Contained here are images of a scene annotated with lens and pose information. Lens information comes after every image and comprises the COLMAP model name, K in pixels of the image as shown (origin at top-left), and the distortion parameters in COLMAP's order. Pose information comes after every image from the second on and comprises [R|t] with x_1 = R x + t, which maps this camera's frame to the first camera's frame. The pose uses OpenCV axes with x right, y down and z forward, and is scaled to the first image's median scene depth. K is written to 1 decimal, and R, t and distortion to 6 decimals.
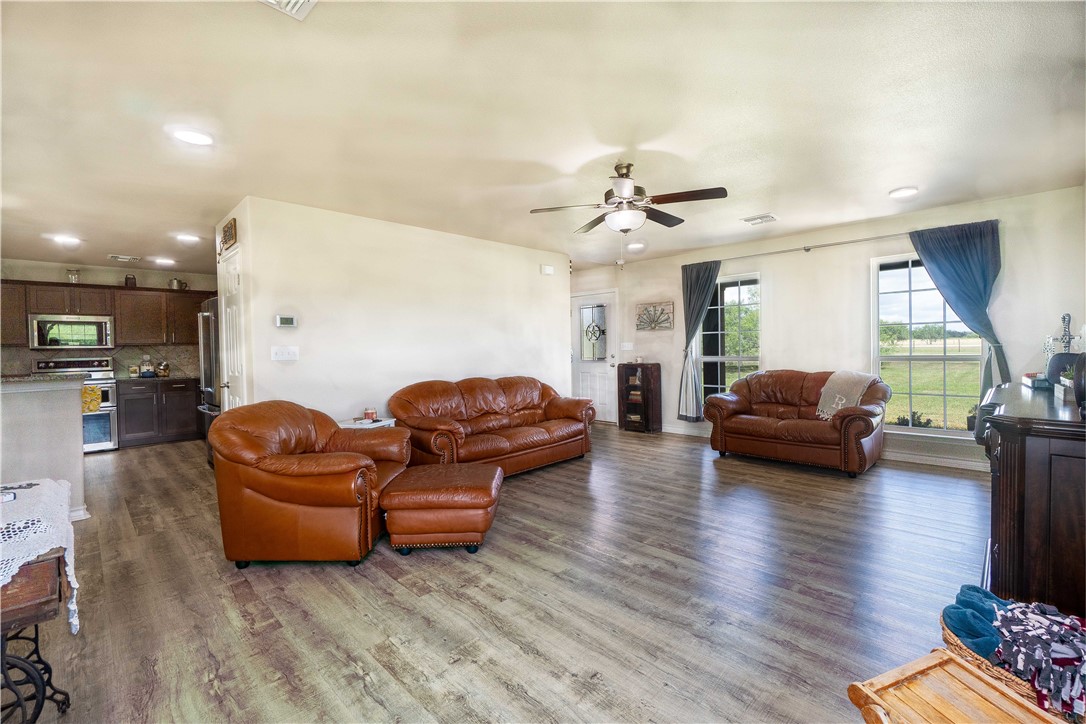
lens RADIAL K [[465.6, 0, 541.9], [0, 465.6, 355.5], [0, 0, 1]] dist [-0.000562, 0.000251]
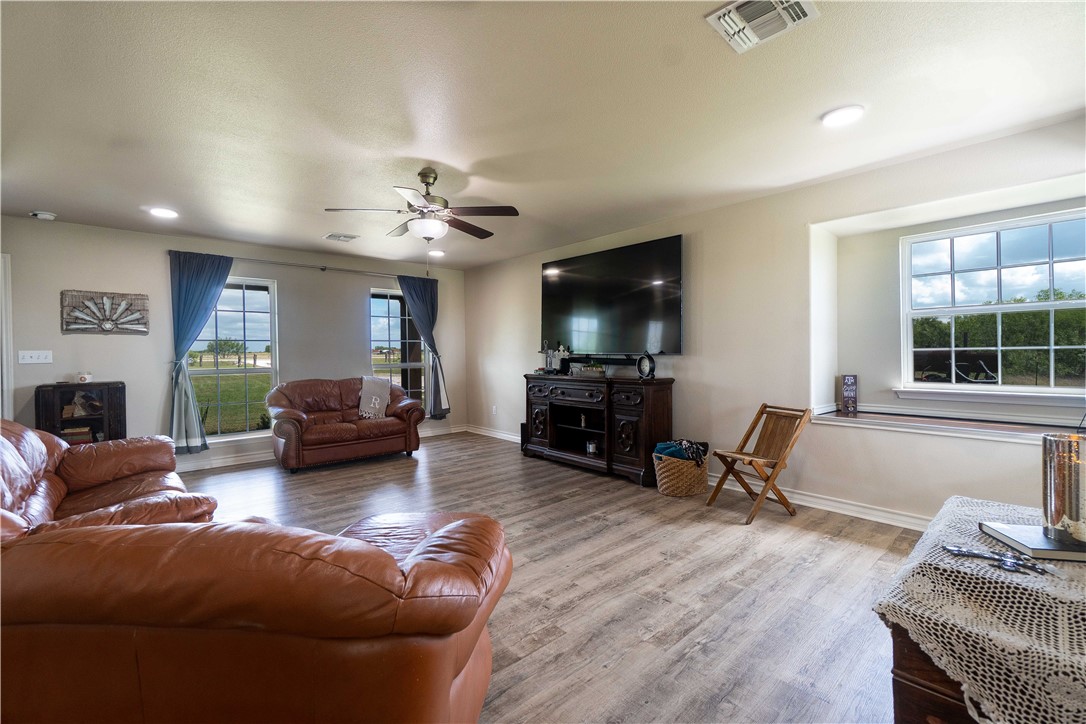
lens RADIAL K [[465.6, 0, 541.9], [0, 465.6, 355.5], [0, 0, 1]] dist [-0.000562, 0.000251]
pose [[0.056111, 0.009852, 0.998376, -1.208586], [0.026286, 0.999590, -0.011342, 0.006658], [-0.998078, 0.026879, 0.055829, 1.038189]]
